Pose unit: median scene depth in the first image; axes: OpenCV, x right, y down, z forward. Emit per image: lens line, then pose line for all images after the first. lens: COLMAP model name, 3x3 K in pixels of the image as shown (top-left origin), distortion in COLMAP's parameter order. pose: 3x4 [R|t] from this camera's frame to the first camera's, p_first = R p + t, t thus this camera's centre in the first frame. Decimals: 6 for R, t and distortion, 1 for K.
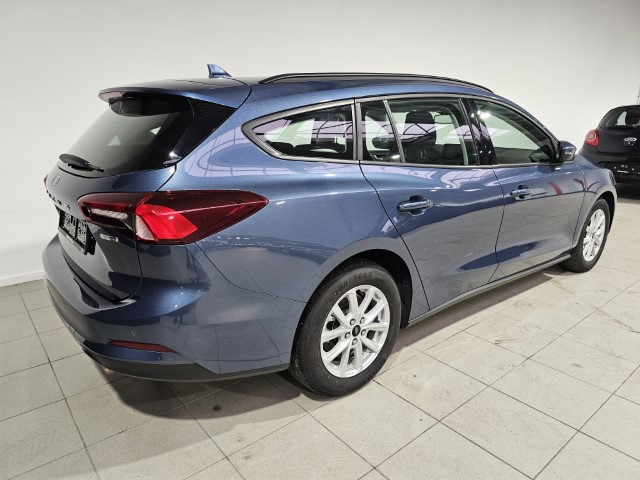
lens RADIAL K [[442.0, 0, 320.0], [0, 442.0, 240.0], [0, 0, 1]] dist [0.042713, -0.056053]
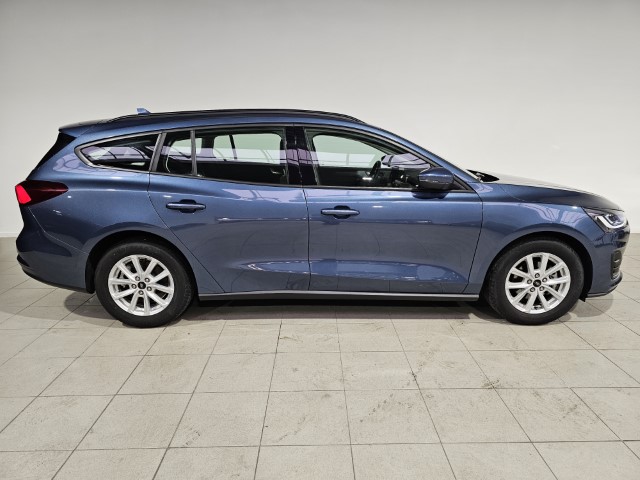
lens RADIAL K [[442.0, 0, 320.0], [0, 442.0, 240.0], [0, 0, 1]] dist [0.042713, -0.056053]
pose [[0.781999, 0.153303, -0.604132, 1.390038], [-0.164607, 0.985663, 0.037050, -0.097505], [0.601151, 0.070471, 0.796022, 0.153679]]
